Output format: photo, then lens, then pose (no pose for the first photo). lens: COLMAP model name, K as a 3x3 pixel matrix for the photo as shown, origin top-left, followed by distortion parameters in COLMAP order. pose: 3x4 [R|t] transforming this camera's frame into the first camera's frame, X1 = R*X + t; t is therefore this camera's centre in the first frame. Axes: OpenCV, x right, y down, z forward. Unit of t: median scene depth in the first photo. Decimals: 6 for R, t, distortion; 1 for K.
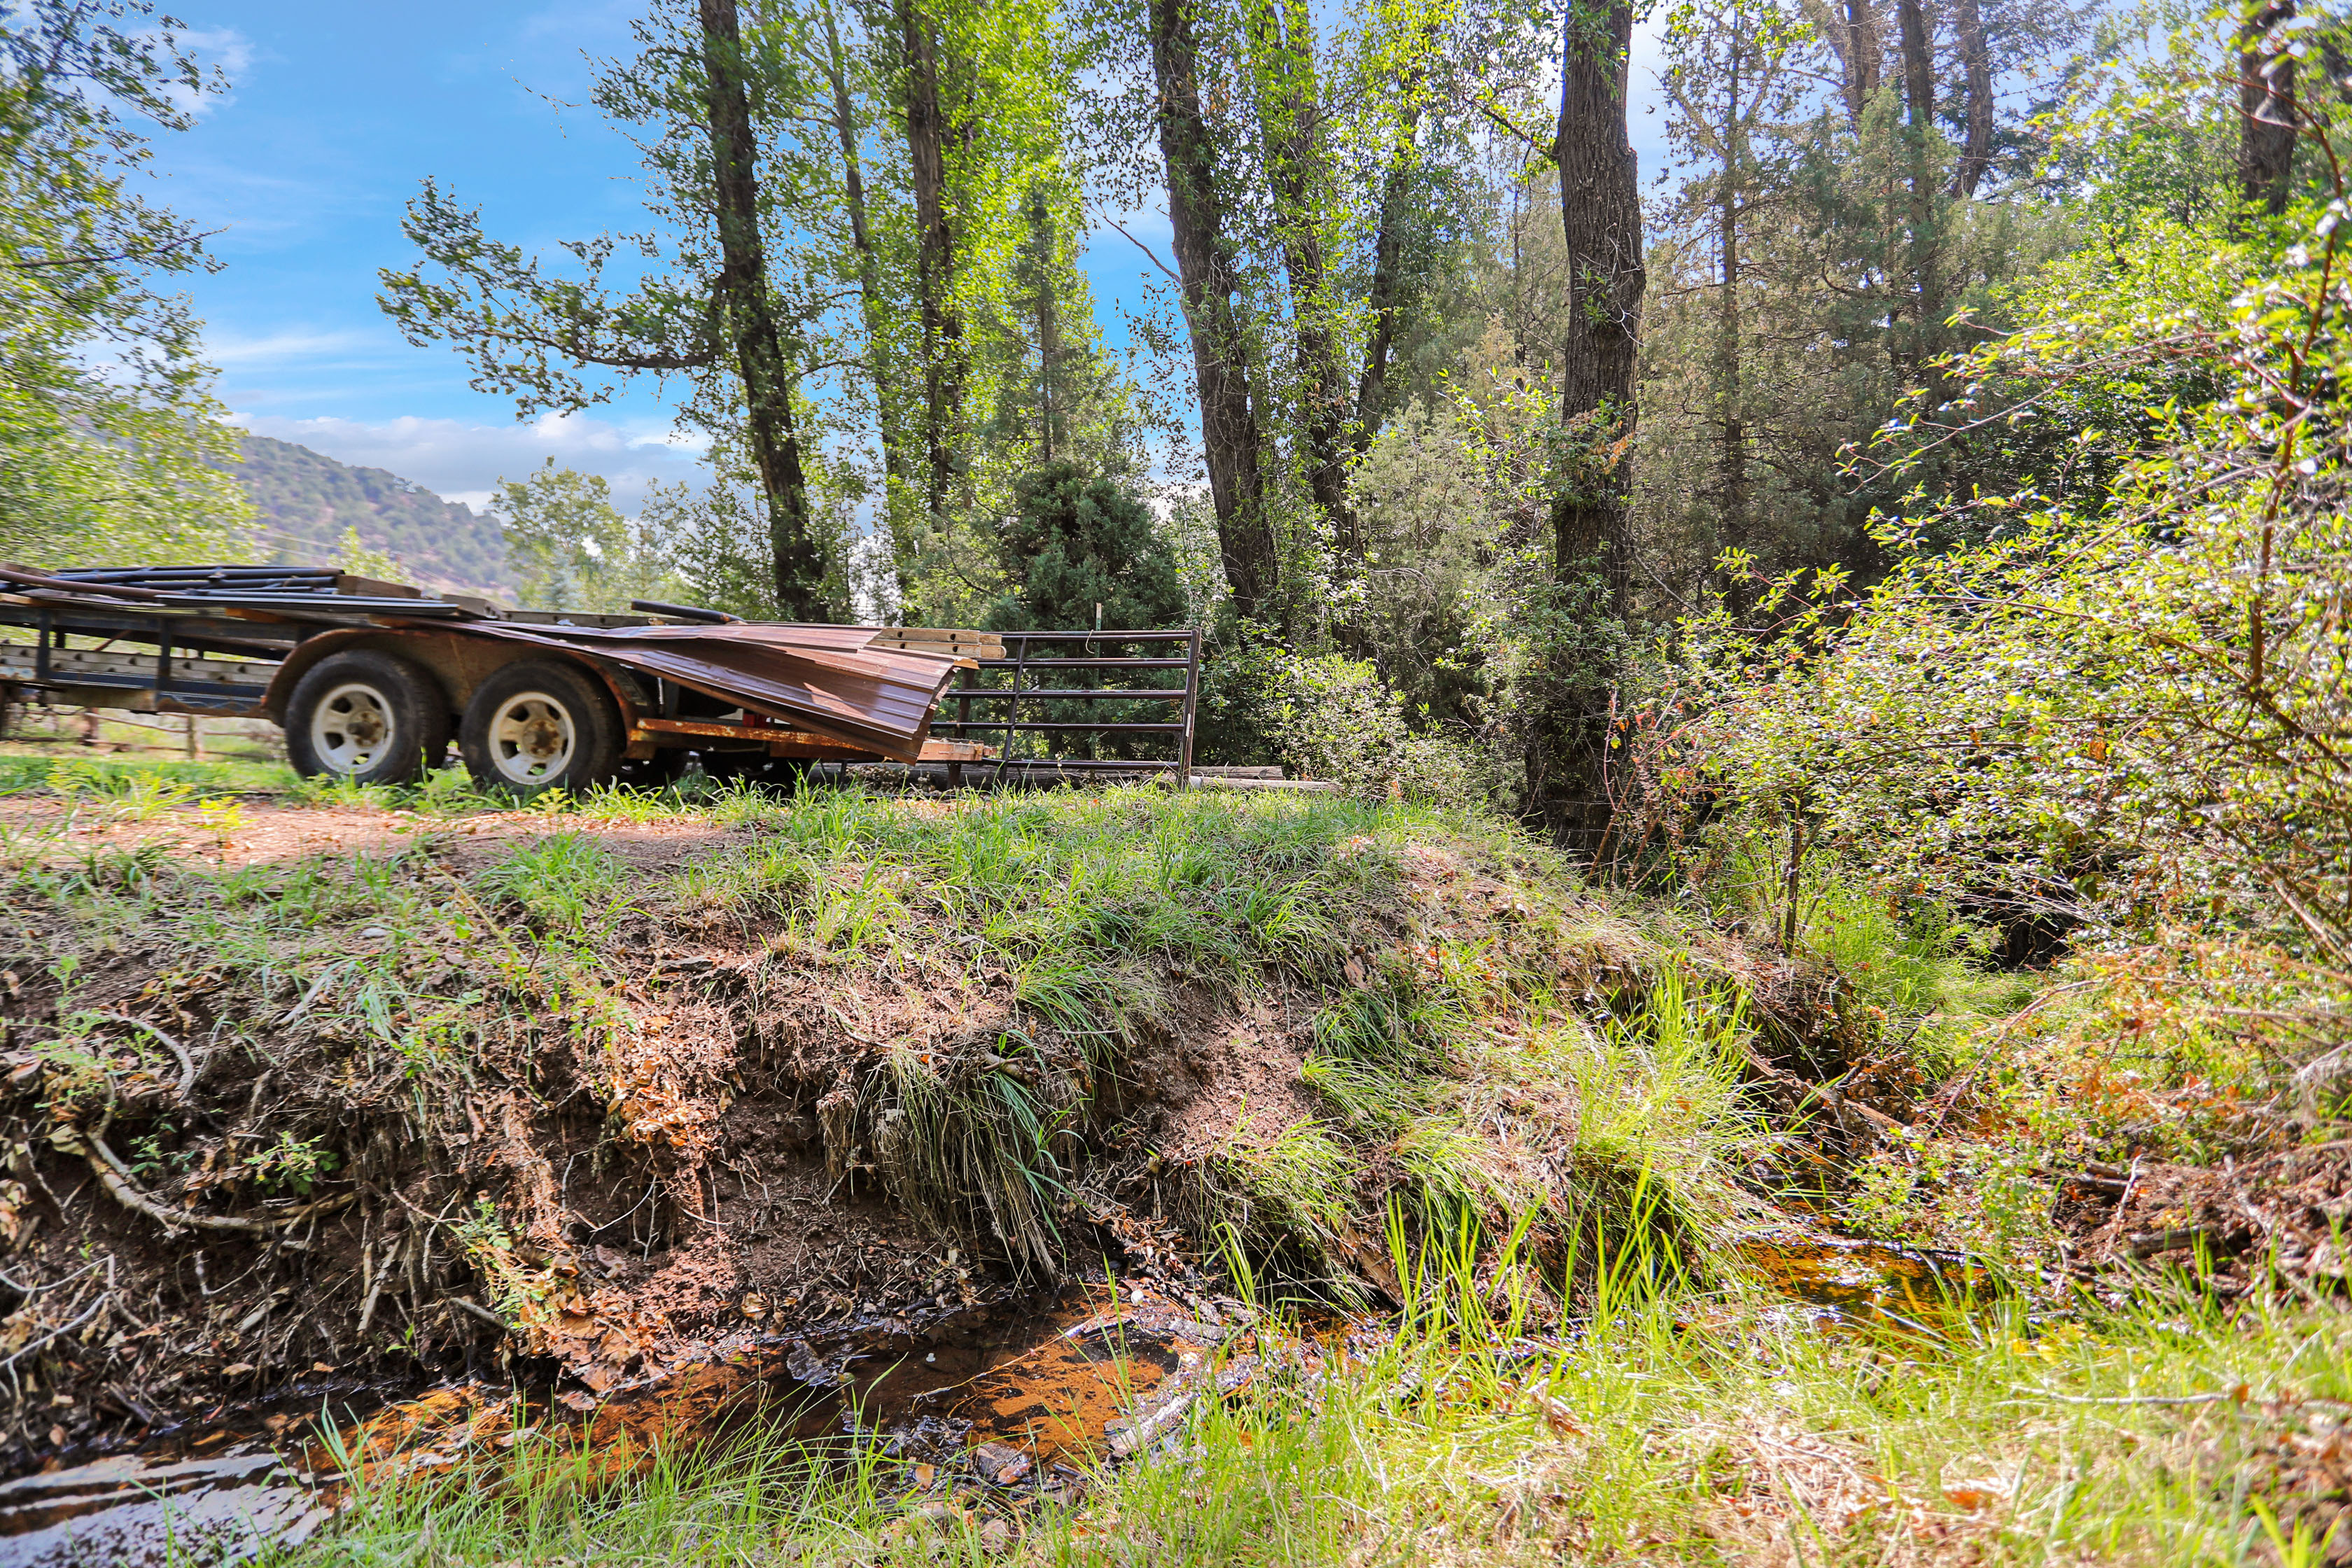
lens RADIAL K [[1152.7, 0, 1180.7], [0, 1152.7, 766.3], [0, 0, 1]] dist [-0.070496, 0.029432]
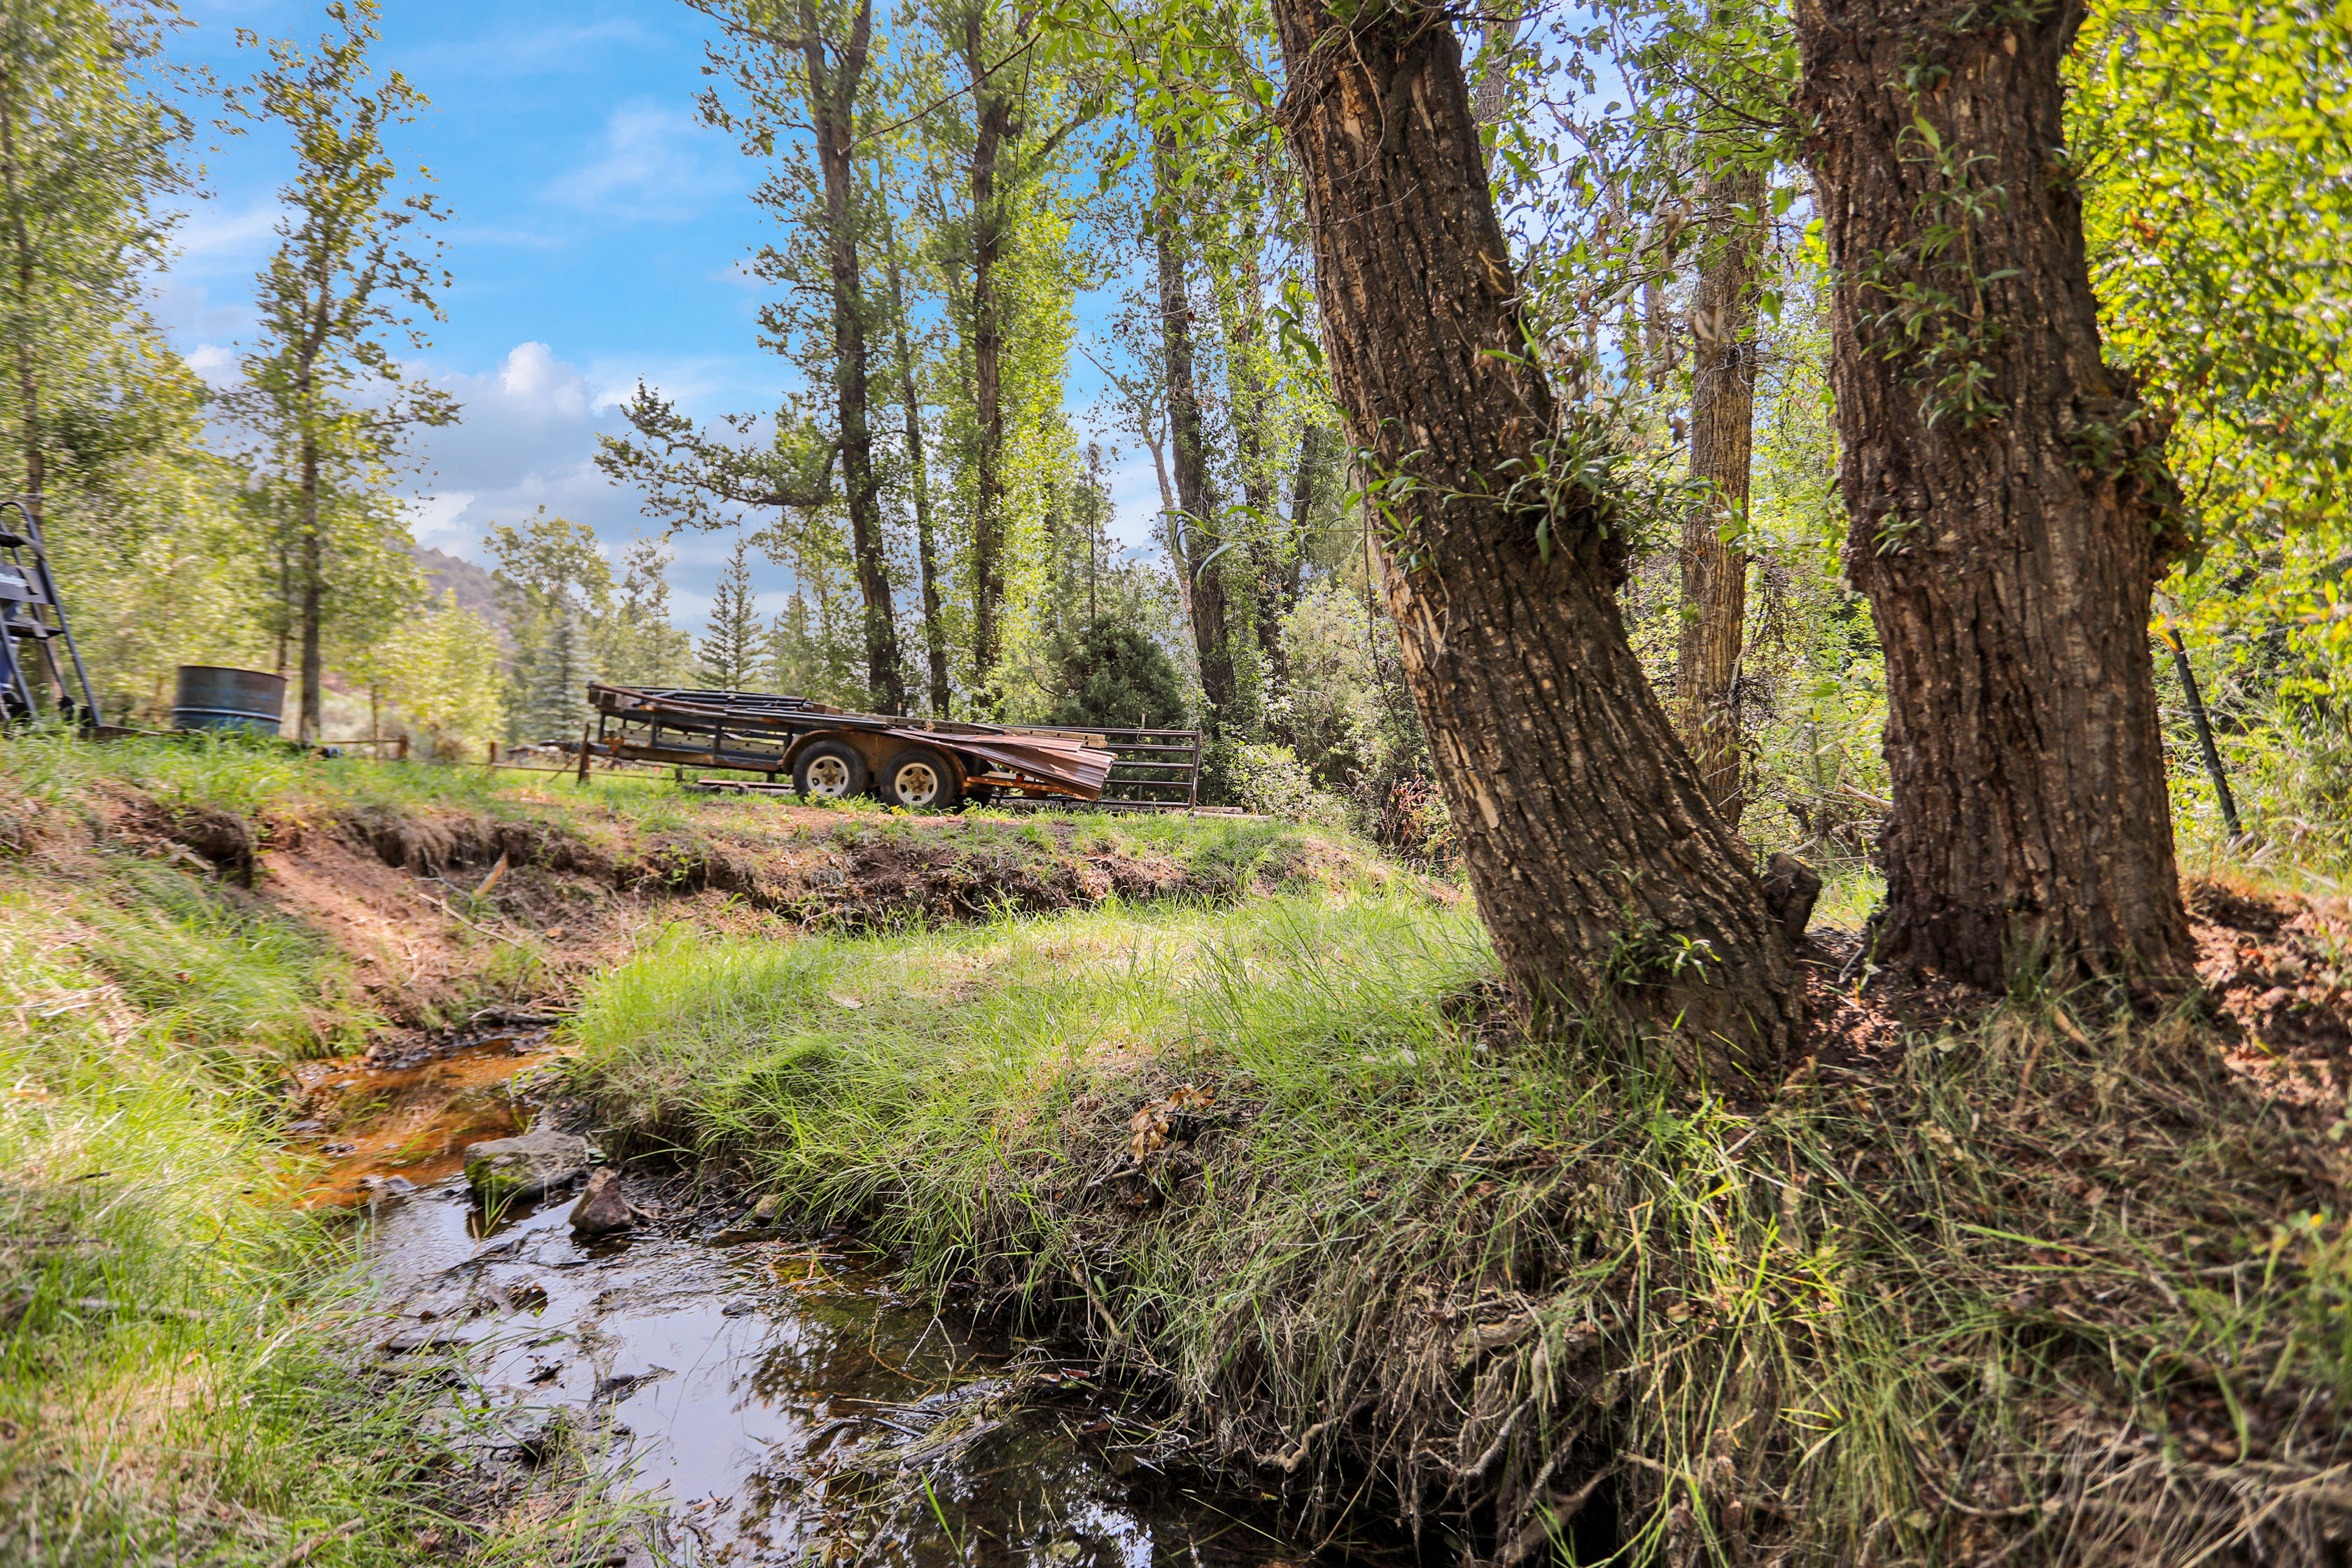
lens RADIAL K [[1152.7, 0, 1180.7], [0, 1152.7, 766.3], [0, 0, 1]] dist [-0.070496, 0.029432]
pose [[0.996912, 0.029793, 0.072649, -0.114233], [-0.027024, 0.998881, -0.038804, 0.006915], [-0.073724, 0.036721, 0.996602, -0.641797]]
